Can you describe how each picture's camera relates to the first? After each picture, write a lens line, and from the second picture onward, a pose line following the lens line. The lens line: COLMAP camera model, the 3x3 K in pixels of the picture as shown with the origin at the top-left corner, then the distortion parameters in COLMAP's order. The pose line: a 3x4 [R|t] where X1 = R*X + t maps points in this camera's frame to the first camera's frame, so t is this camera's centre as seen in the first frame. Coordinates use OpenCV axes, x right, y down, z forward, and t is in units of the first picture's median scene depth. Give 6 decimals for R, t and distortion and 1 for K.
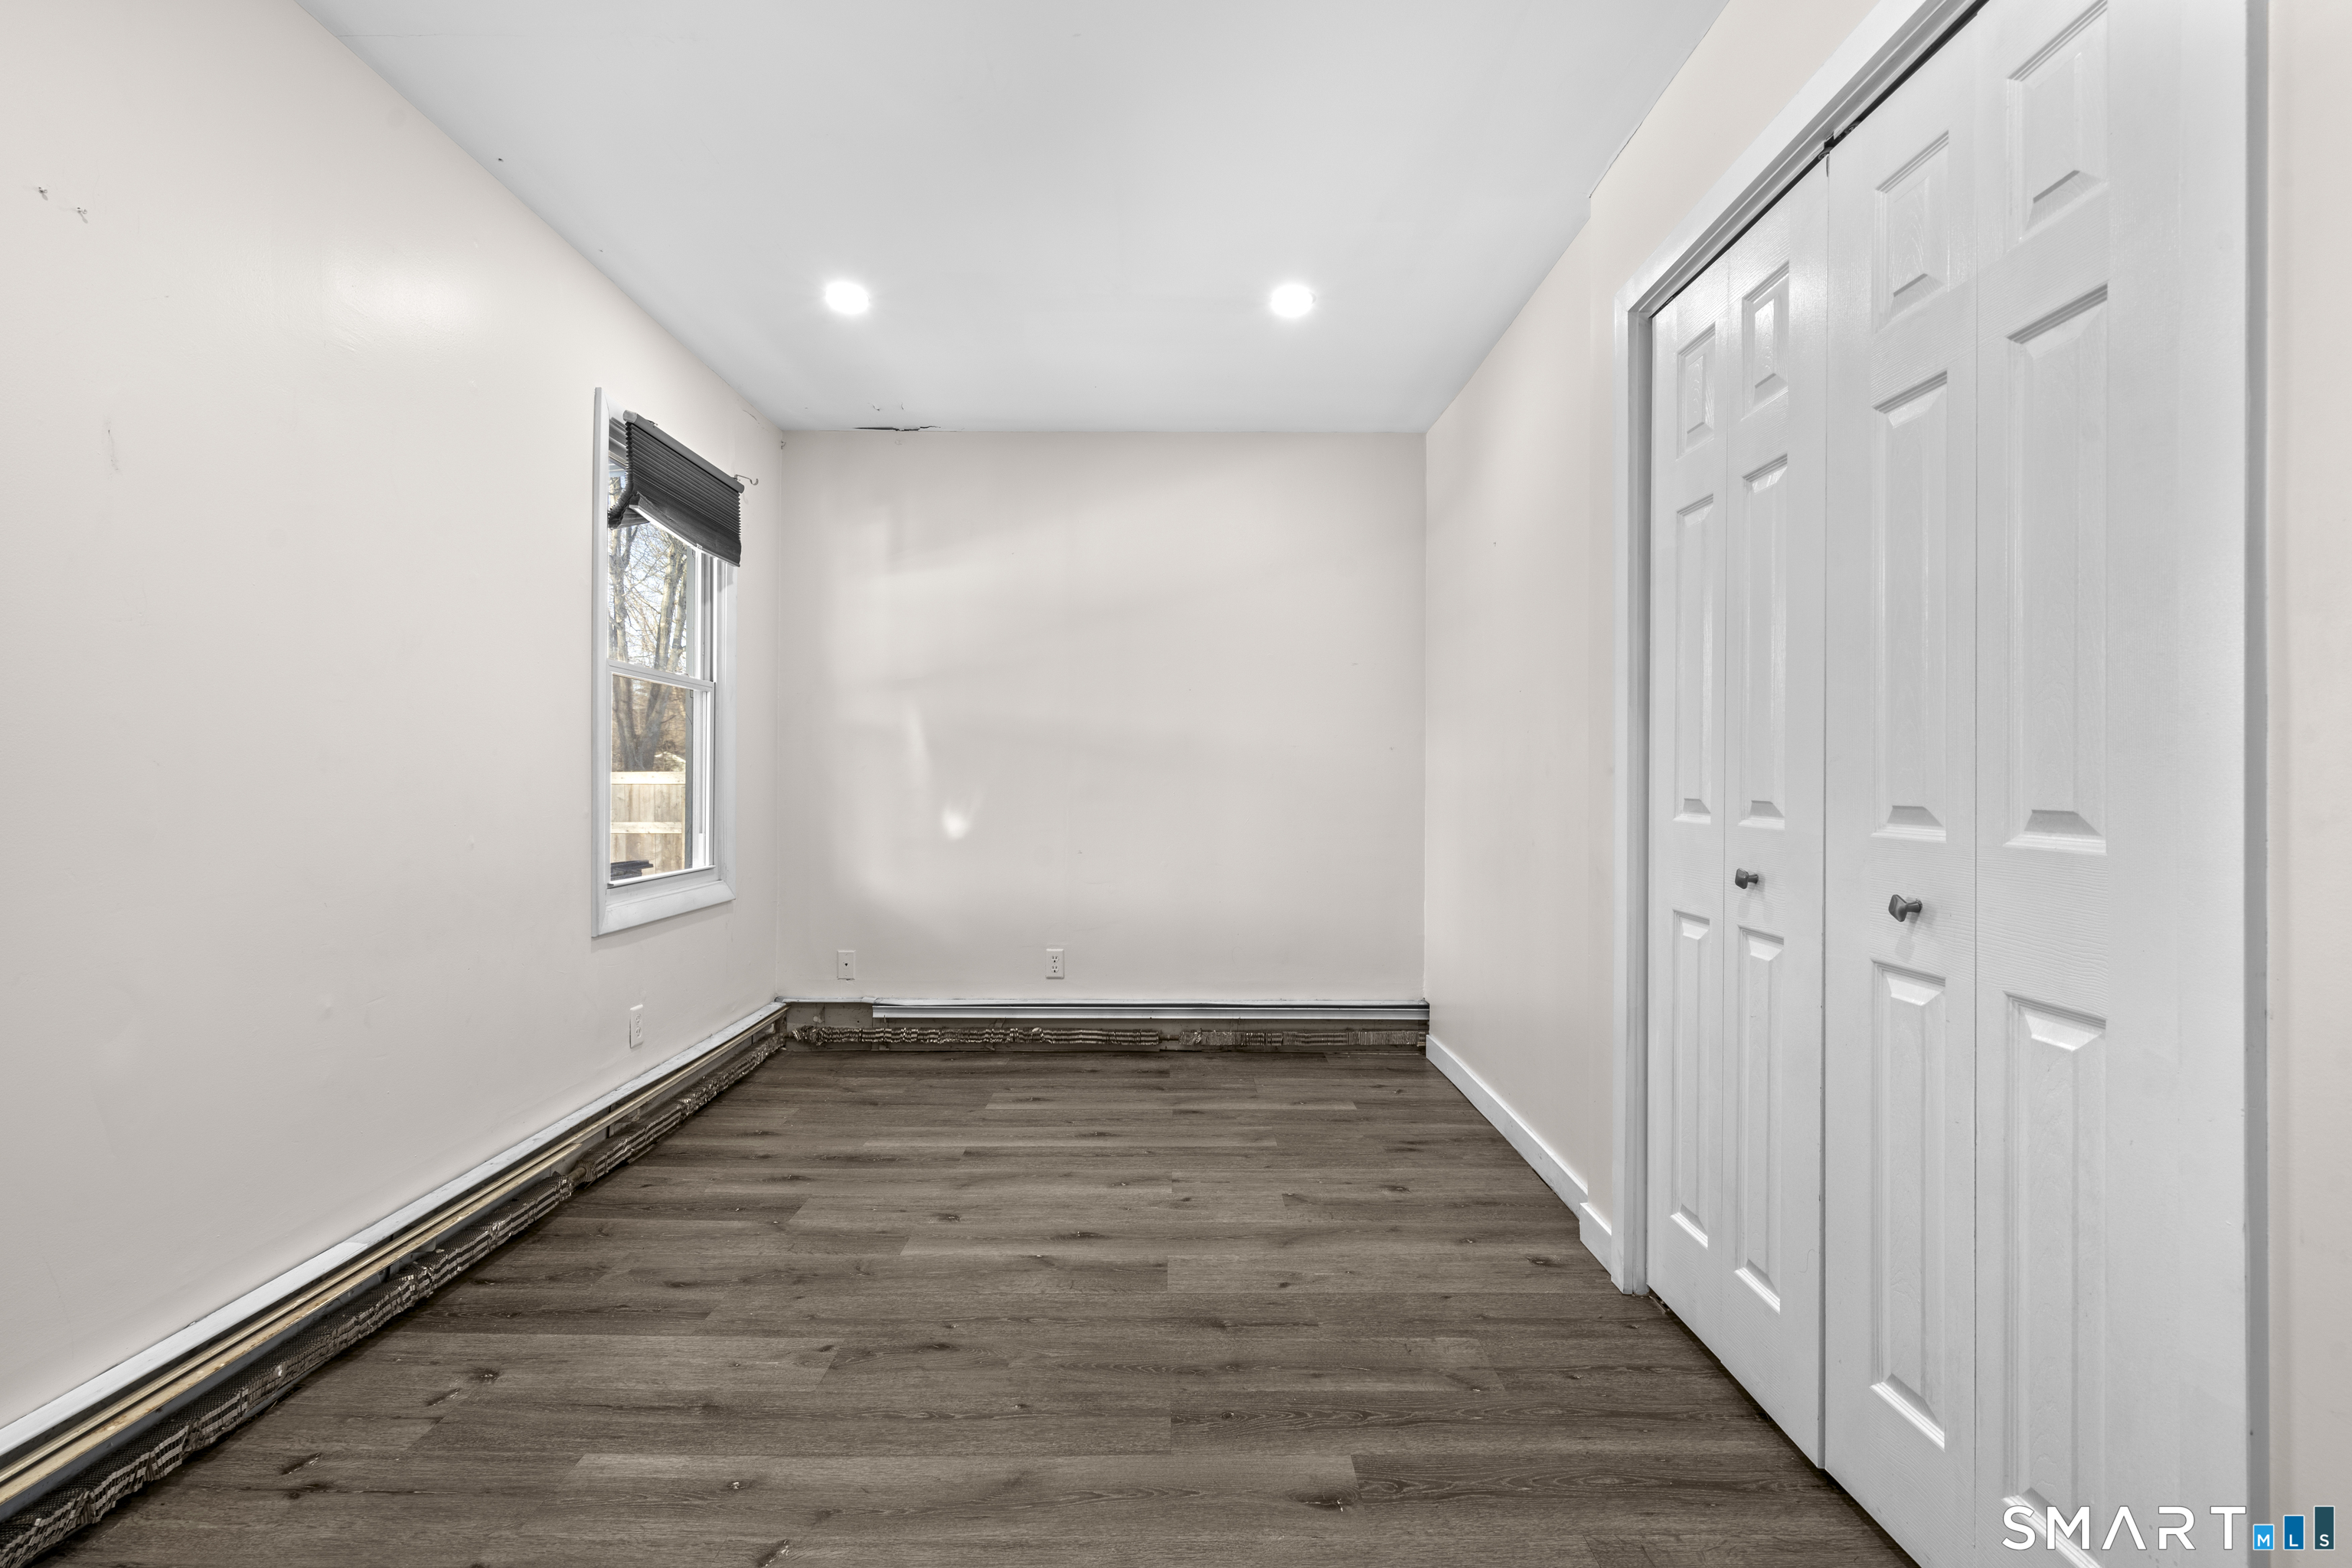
lens RADIAL K [[1085.9, 0, 1156.7], [0, 1085.9, 783.9], [0, 0, 1]] dist [-0.001036, -0.000102]
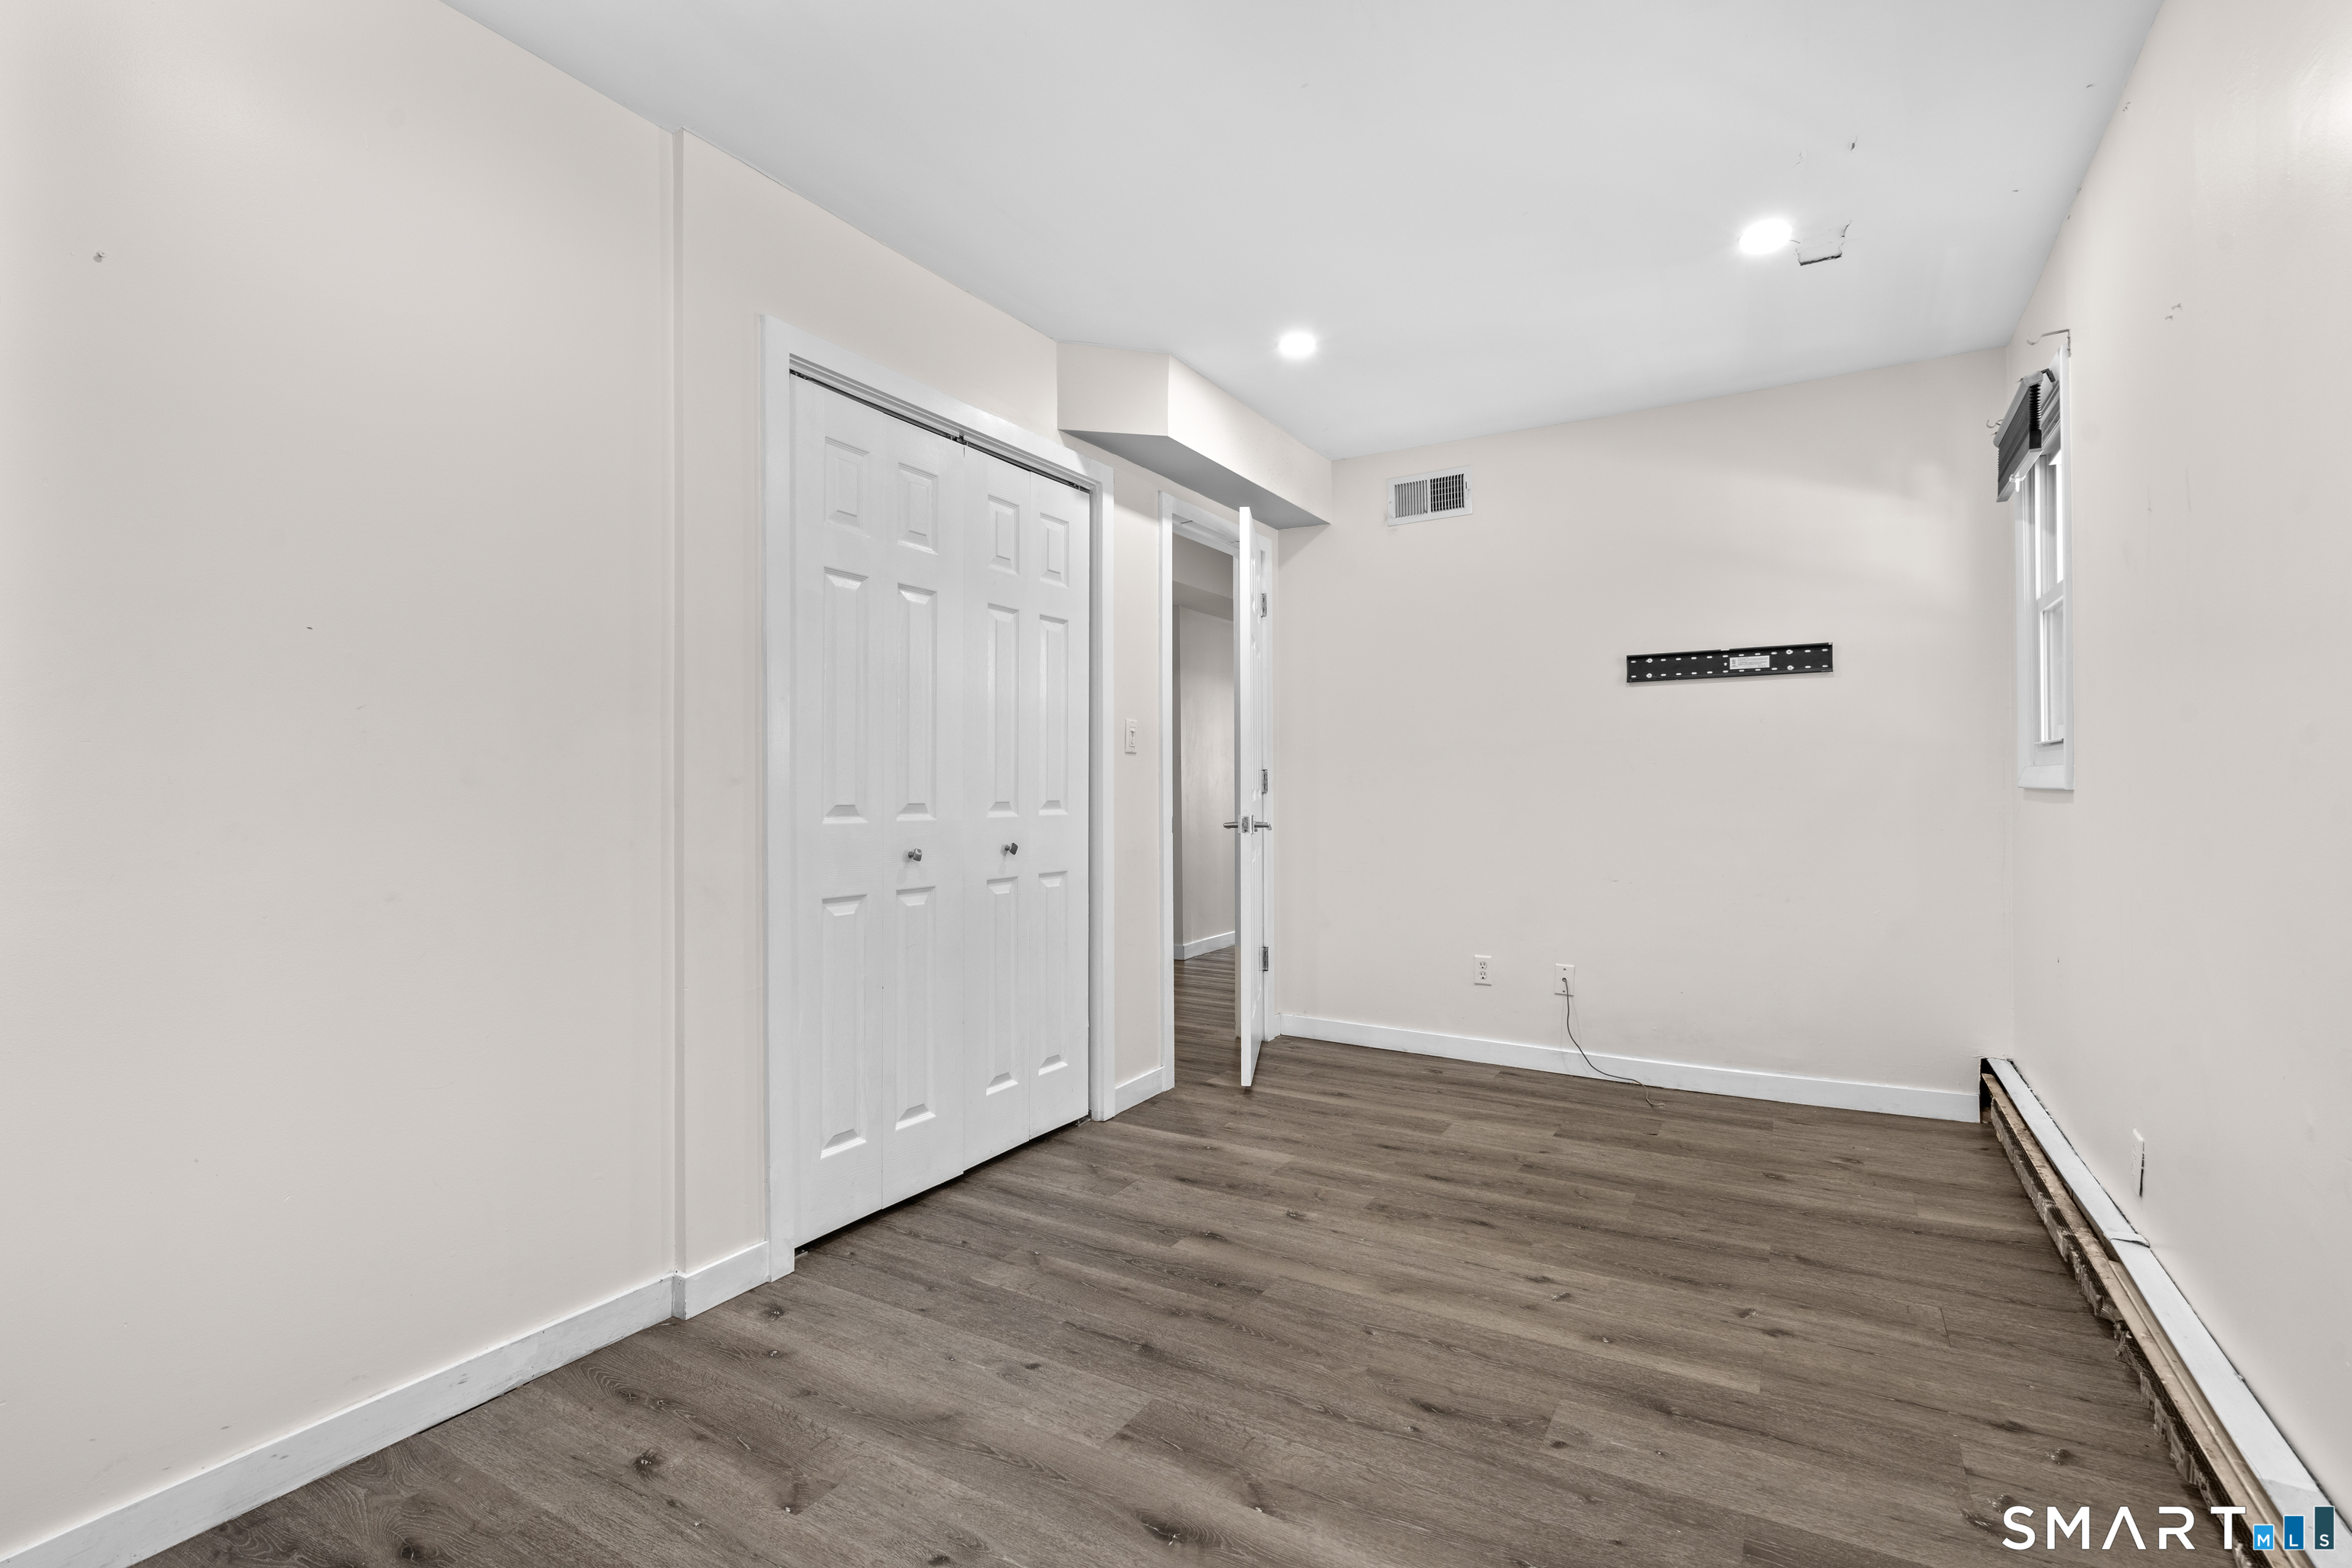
lens RADIAL K [[1085.9, 0, 1192.5], [0, 1085.9, 786.6], [0, 0, 1]] dist [-0.001036, -0.000102]
pose [[-0.876567, 0.000099, 0.481280, -0.495338], [0.001878, 0.999993, 0.003215, -0.010629], [-0.481277, 0.003722, -0.876561, 2.022242]]
